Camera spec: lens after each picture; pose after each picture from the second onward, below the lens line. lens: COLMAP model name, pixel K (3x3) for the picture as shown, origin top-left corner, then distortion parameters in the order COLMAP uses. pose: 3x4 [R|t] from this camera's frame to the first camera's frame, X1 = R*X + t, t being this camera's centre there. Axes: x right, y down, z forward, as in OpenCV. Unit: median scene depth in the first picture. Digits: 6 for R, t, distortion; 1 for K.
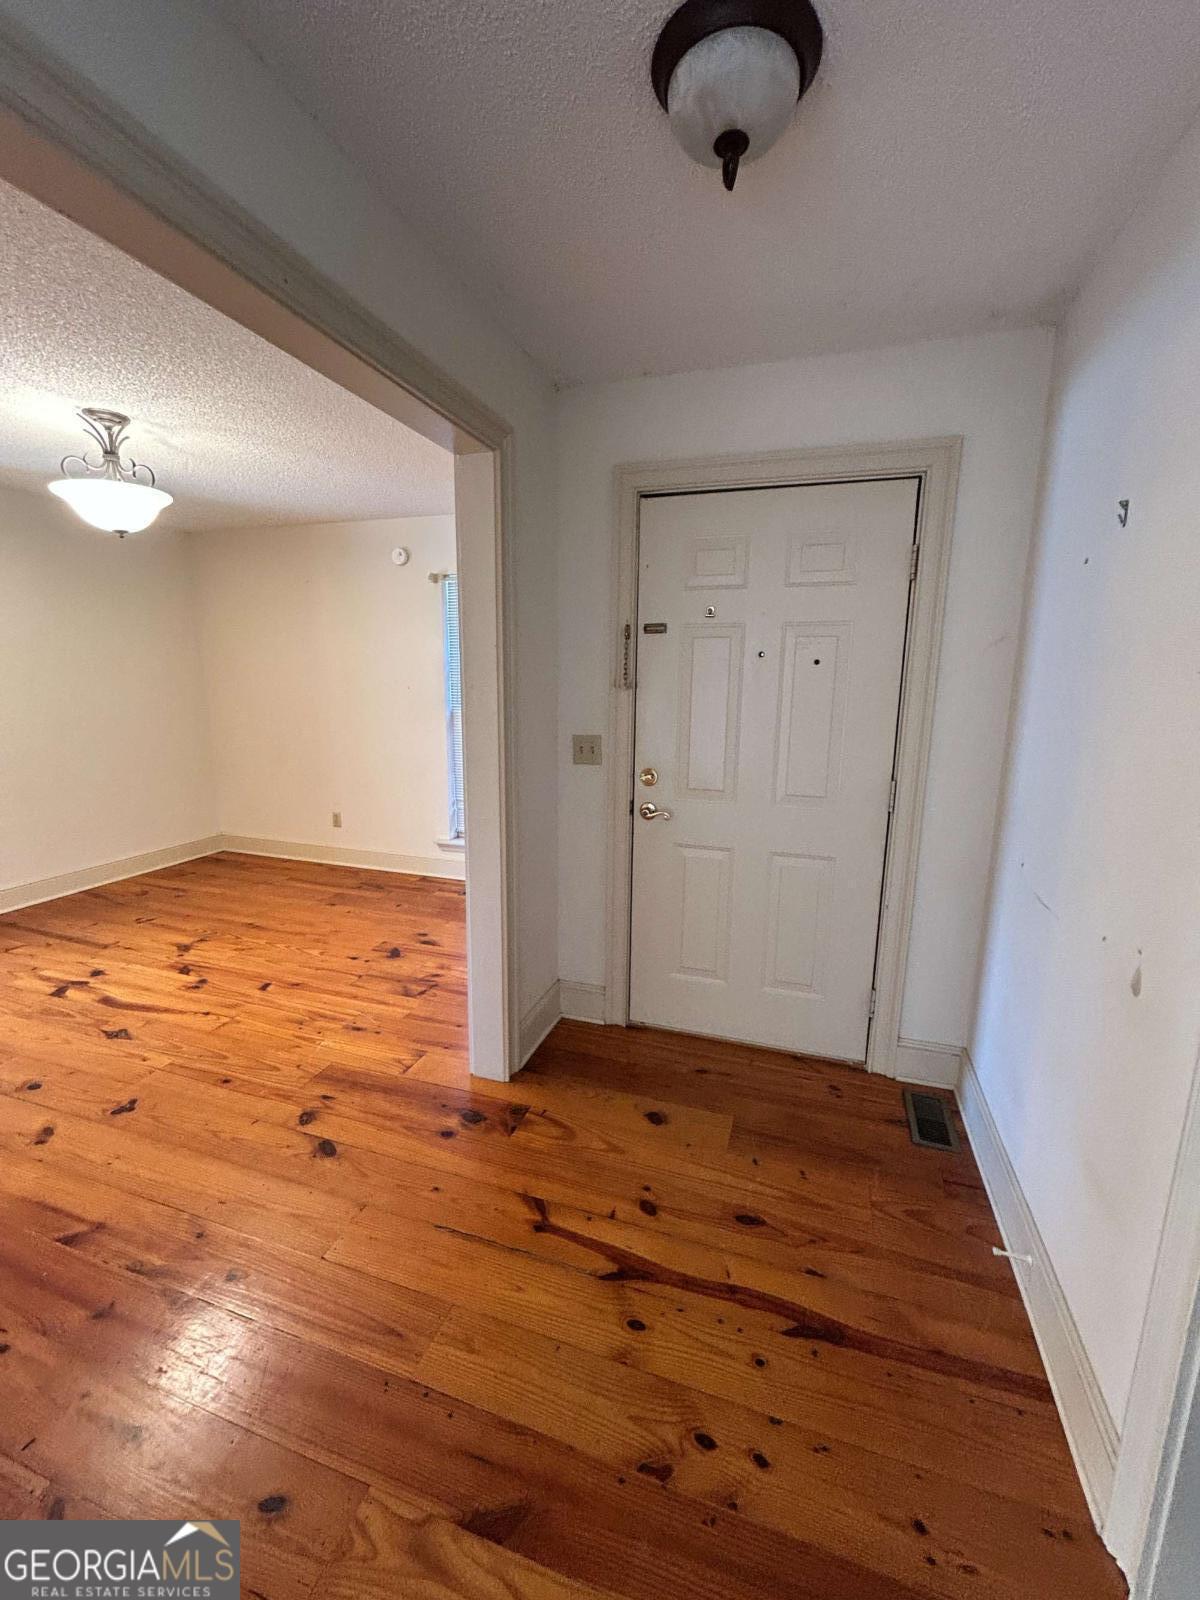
lens RADIAL K [[651.9, 0, 605.4], [0, 651.9, 805.2], [0, 0, 1]] dist [-0.000530, 0.000567]
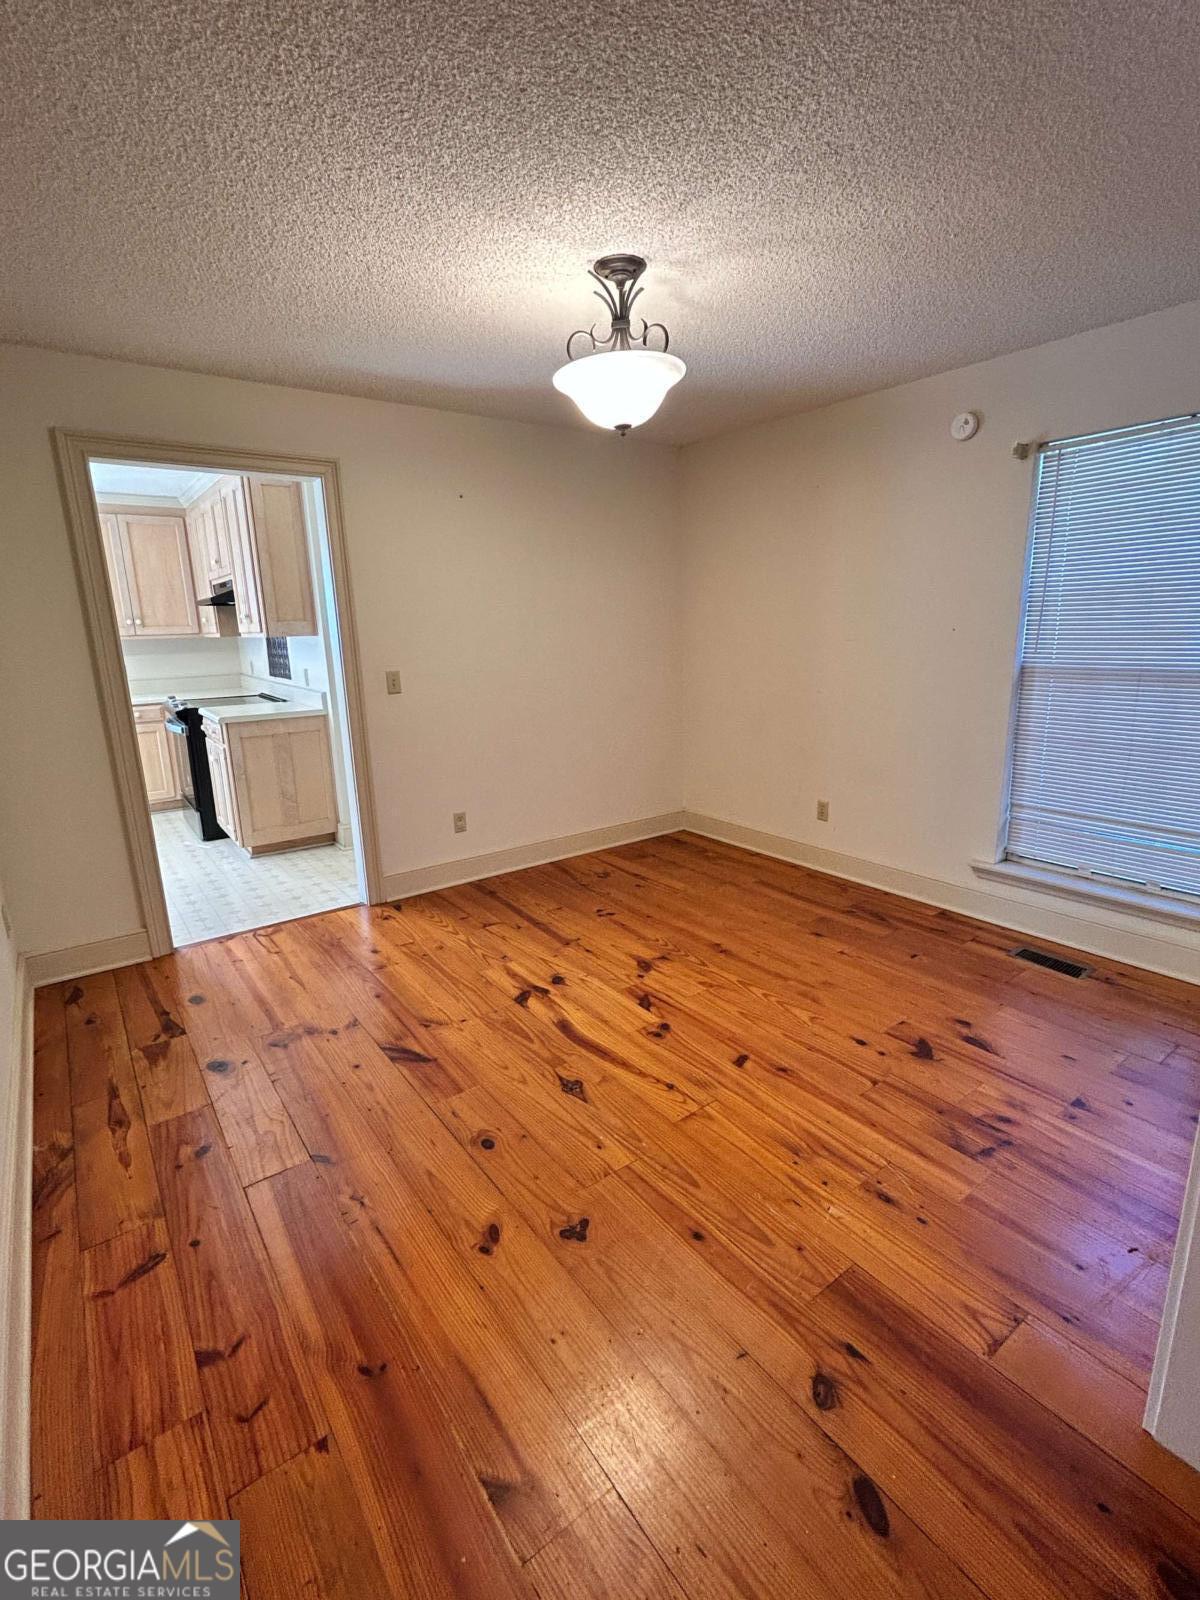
lens RADIAL K [[747.3, 0, 608.5], [0, 747.3, 803.5], [0, 0, 1]] dist [-0.004469, 0.003865]
pose [[0.818015, 0.101659, -0.566142, -0.197977], [-0.073003, 0.994648, 0.073122, -0.046774], [0.570545, -0.018484, 0.821058, 0.242424]]
